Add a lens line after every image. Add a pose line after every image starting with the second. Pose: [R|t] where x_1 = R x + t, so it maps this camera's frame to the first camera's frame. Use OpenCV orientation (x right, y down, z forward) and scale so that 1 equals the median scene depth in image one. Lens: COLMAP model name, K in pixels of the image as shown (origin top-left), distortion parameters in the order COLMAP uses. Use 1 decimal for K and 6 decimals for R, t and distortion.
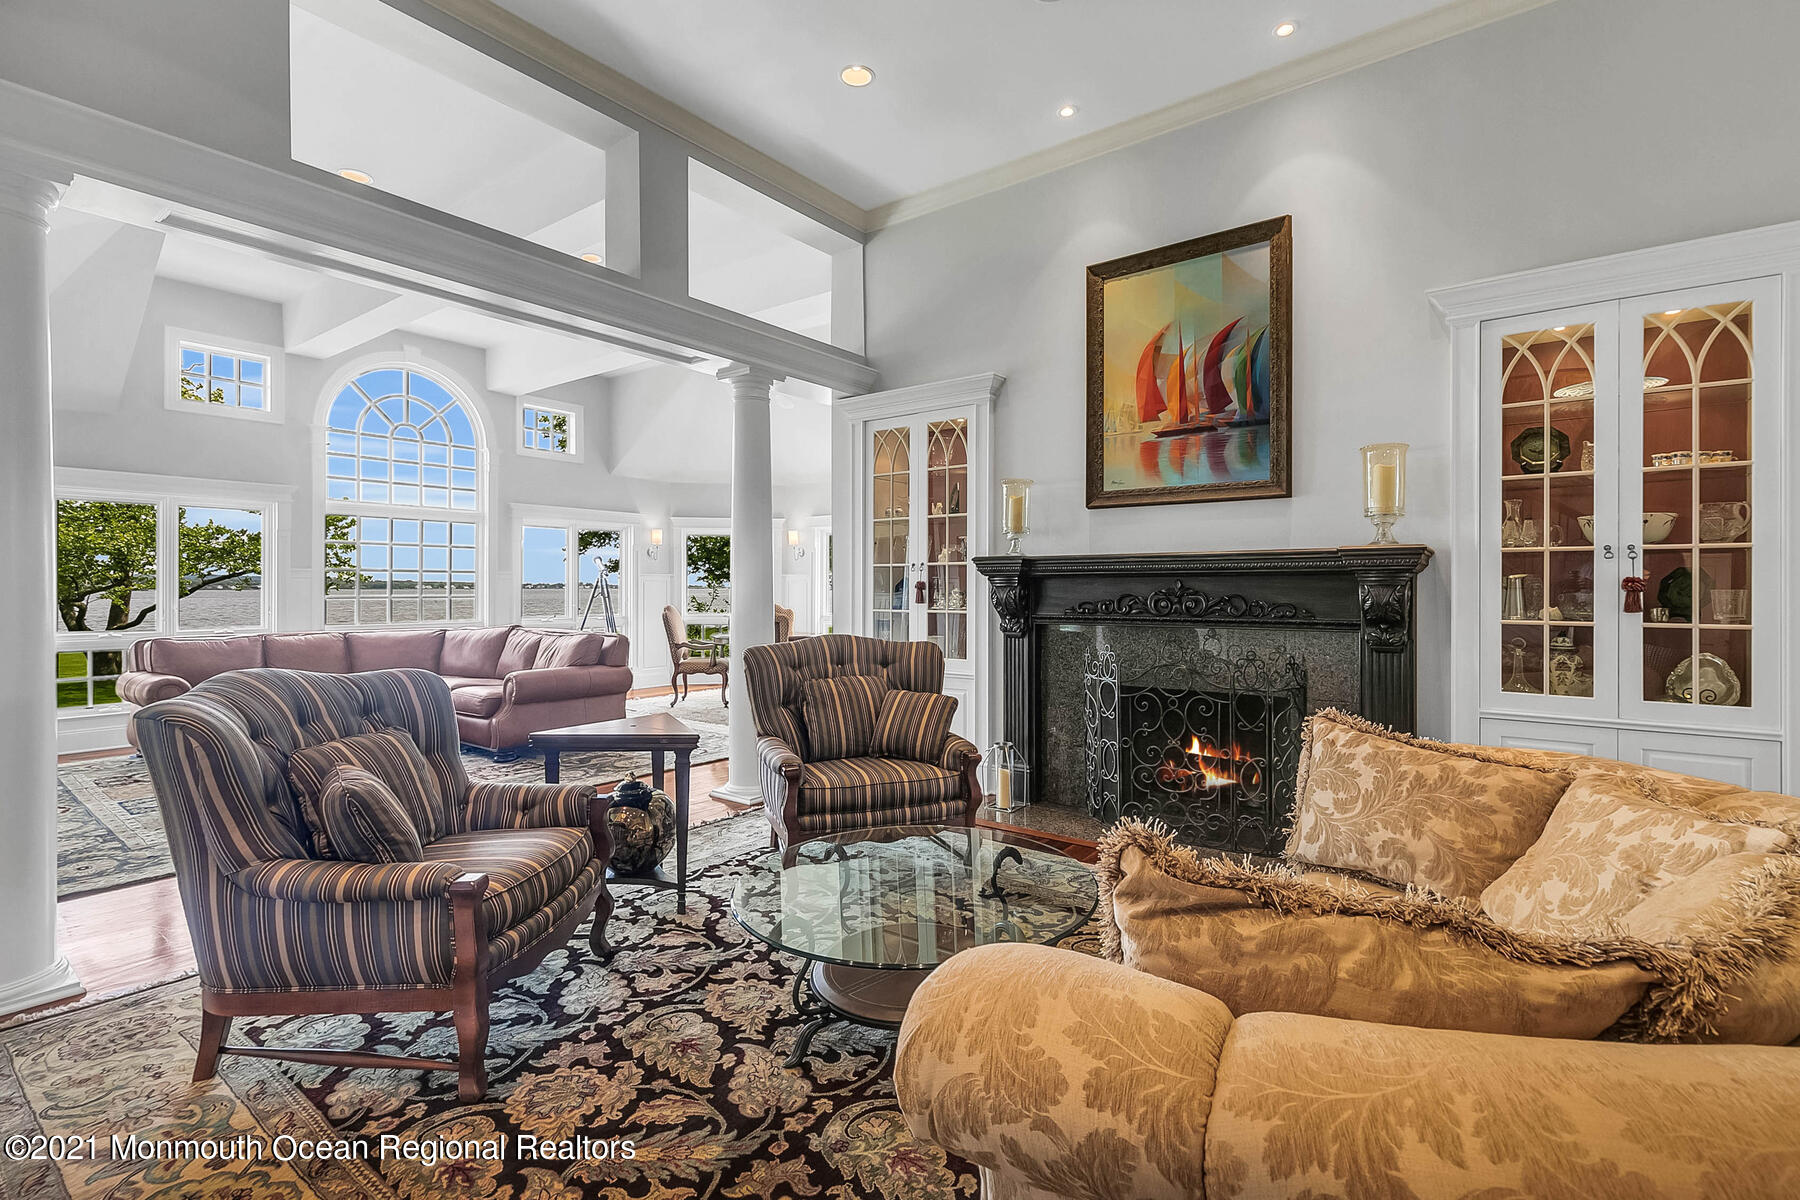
lens RADIAL K [[832.9, 0, 932.7], [0, 832.9, 574.3], [0, 0, 1]] dist [0.013477, -0.006099]
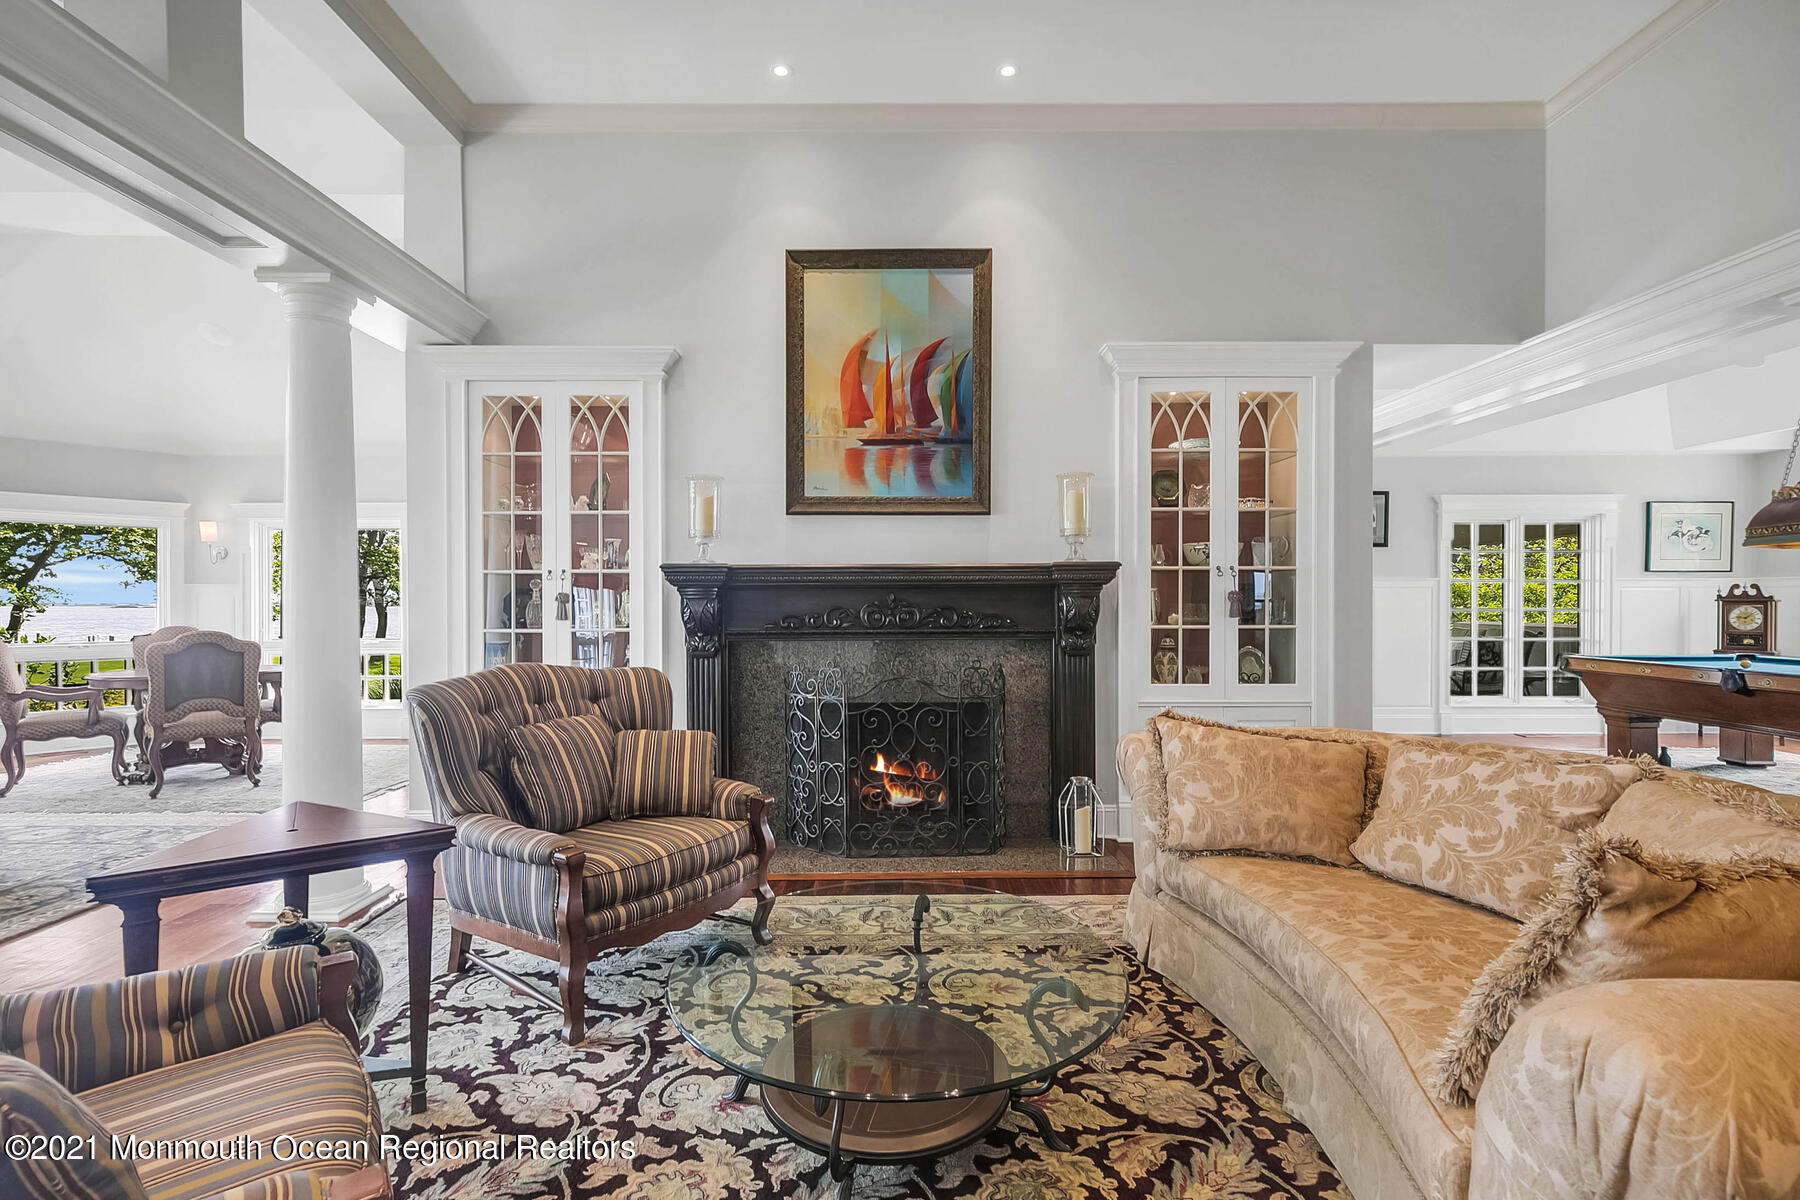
lens RADIAL K [[832.9, 0, 909.3], [0, 832.9, 601.8], [0, 0, 1]] dist [0.013477, -0.006099]
pose [[0.802583, -0.000910, 0.596540, -0.281553], [-0.007037, 0.999915, 0.010993, 0.007430], [-0.596499, -0.013020, 0.802508, 0.202514]]
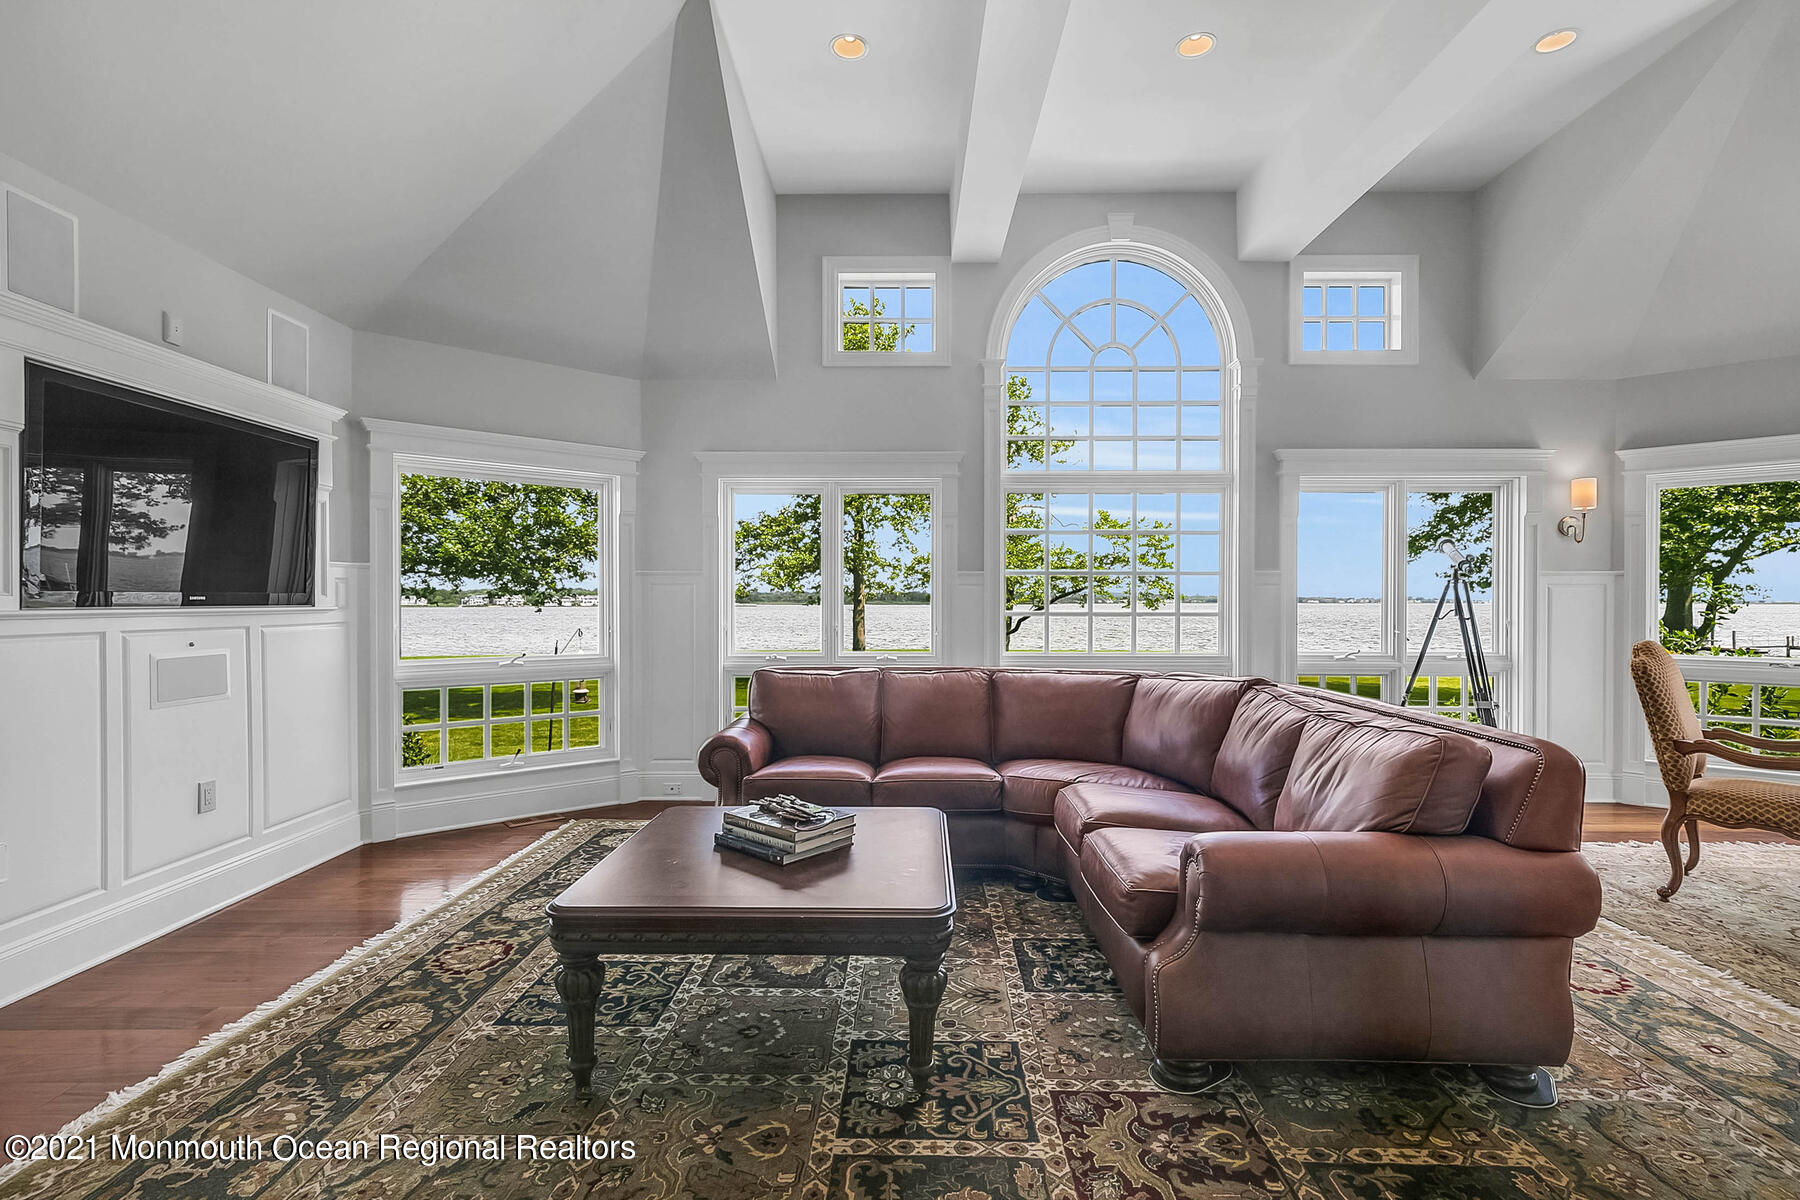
lens RADIAL K [[832.9, 0, 897.3], [0, 832.9, 609.0], [0, 0, 1]] dist [0.013477, -0.006099]
pose [[0.581914, 0.007045, -0.813220, -0.395635], [0.011146, 0.999799, 0.016637, 0.021862], [0.813174, -0.018746, 0.581719, 0.935964]]
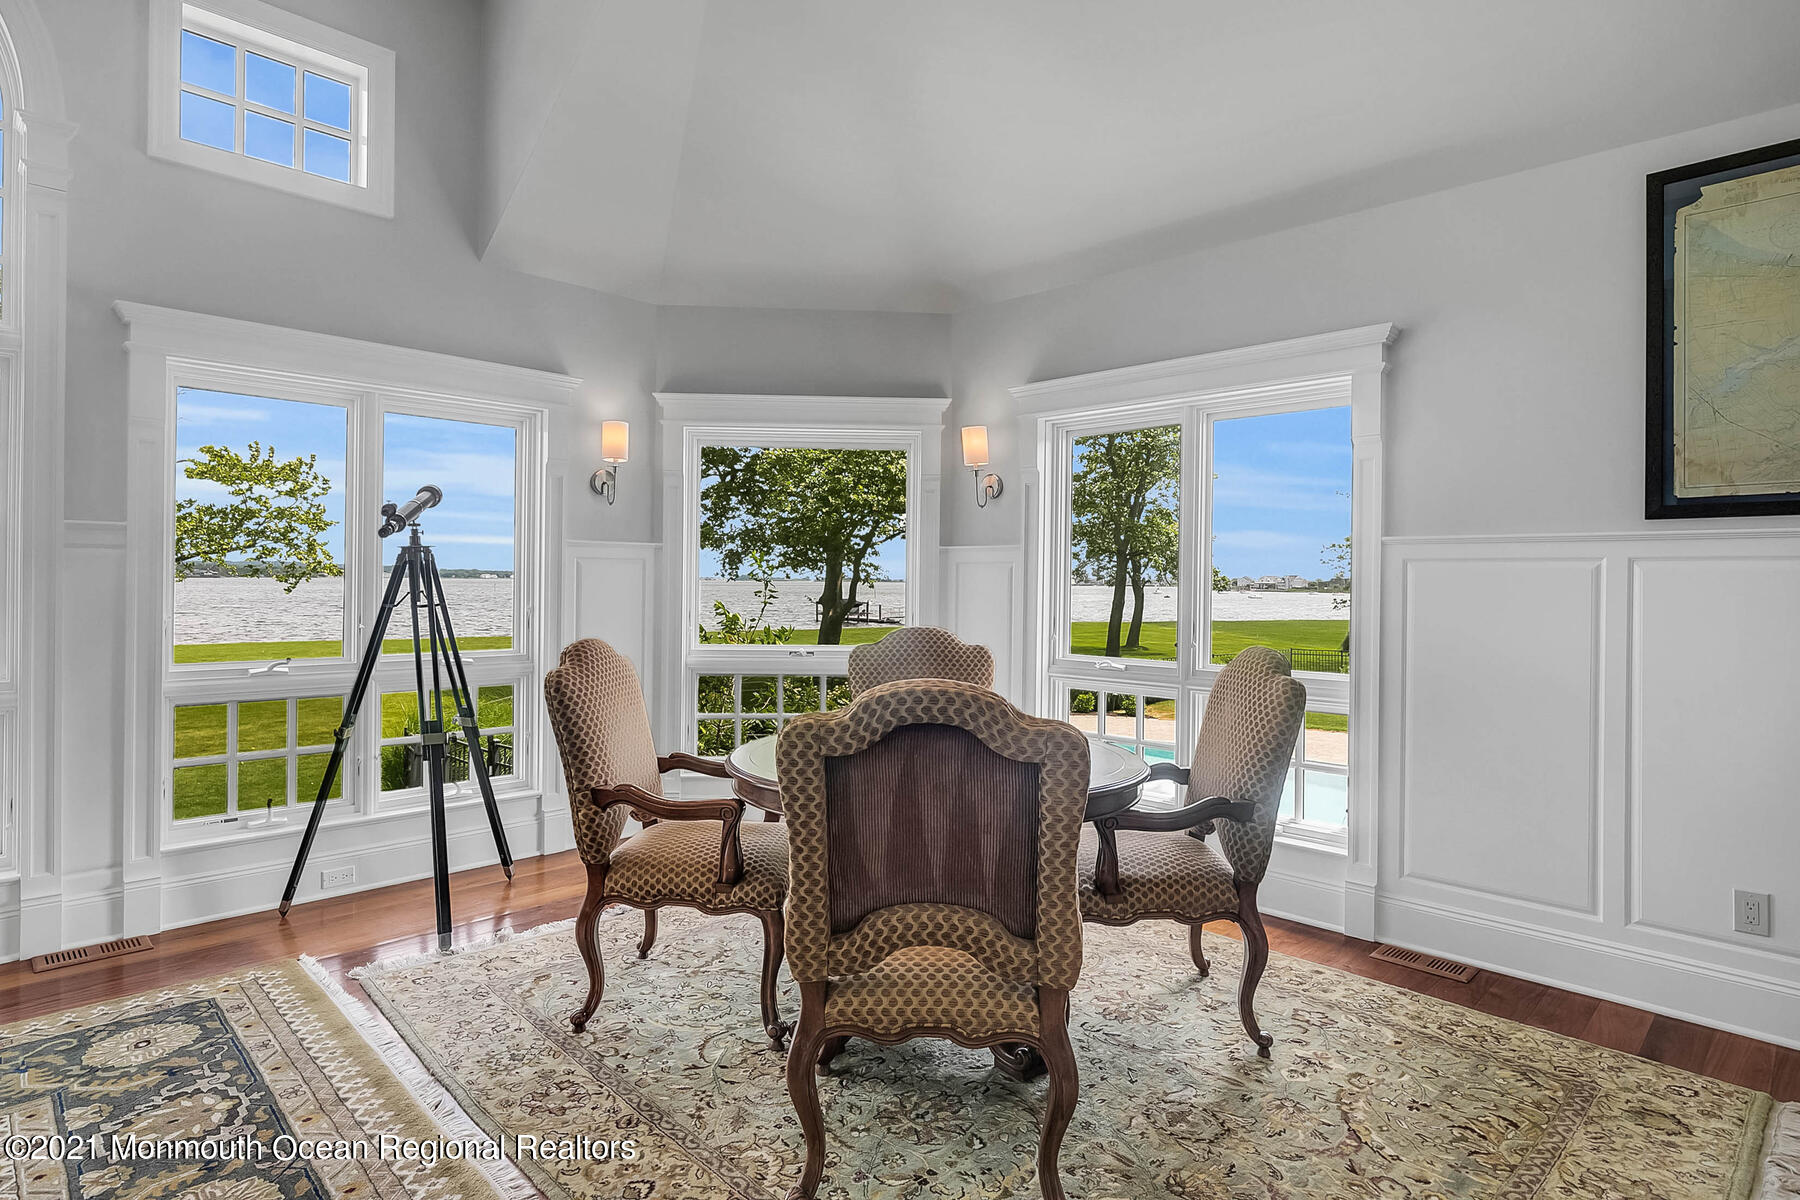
lens RADIAL K [[971.1, 0, 900.2], [0, 971.1, 590.3], [0, 0, 1]] dist [-0.001493, 0.001843]
pose [[0.988213, 0.010695, -0.152708, -0.327531], [-0.007144, 0.999691, 0.023789, 0.024915], [0.152916, -0.022418, 0.987985, 1.401522]]
